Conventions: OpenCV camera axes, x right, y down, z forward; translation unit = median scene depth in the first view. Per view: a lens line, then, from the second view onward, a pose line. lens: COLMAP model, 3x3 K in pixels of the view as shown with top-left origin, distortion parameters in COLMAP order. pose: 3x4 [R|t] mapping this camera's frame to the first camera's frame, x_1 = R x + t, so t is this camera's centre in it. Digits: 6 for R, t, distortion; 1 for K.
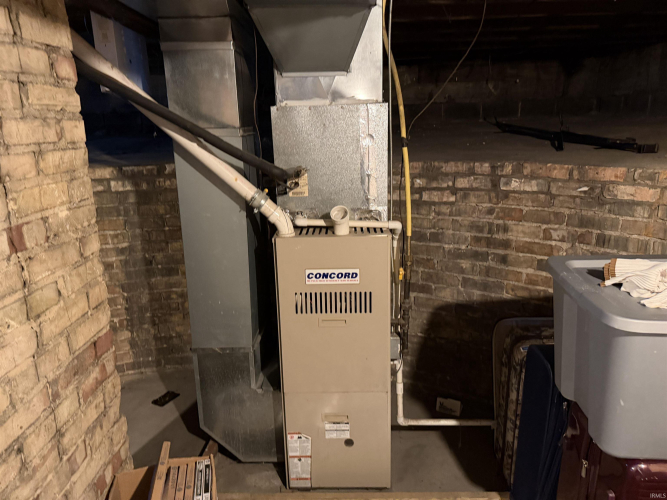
lens RADIAL K [[474.7, 0, 332.9], [0, 474.7, 246.5], [0, 0, 1]] dist [0.005783, -0.000065]
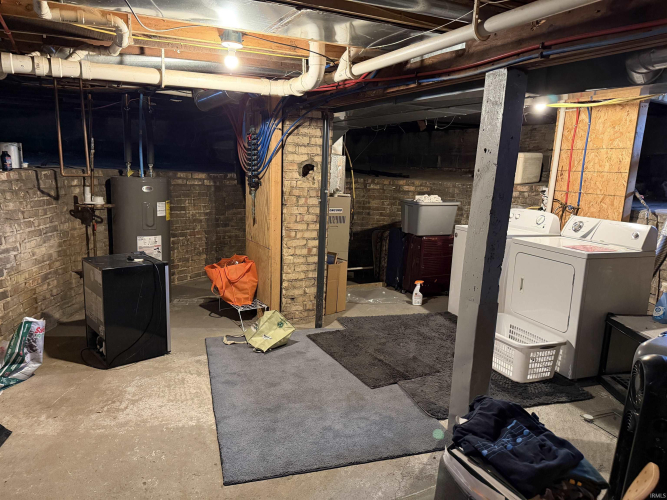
lens RADIAL K [[474.7, 0, 333.6], [0, 474.7, 252.5], [0, 0, 1]] dist [0.005783, -0.000065]
pose [[0.863504, -0.026852, 0.503626, -1.246800], [0.065717, 0.996059, -0.059570, 0.414959], [-0.500041, 0.084536, 0.861866, -1.292113]]
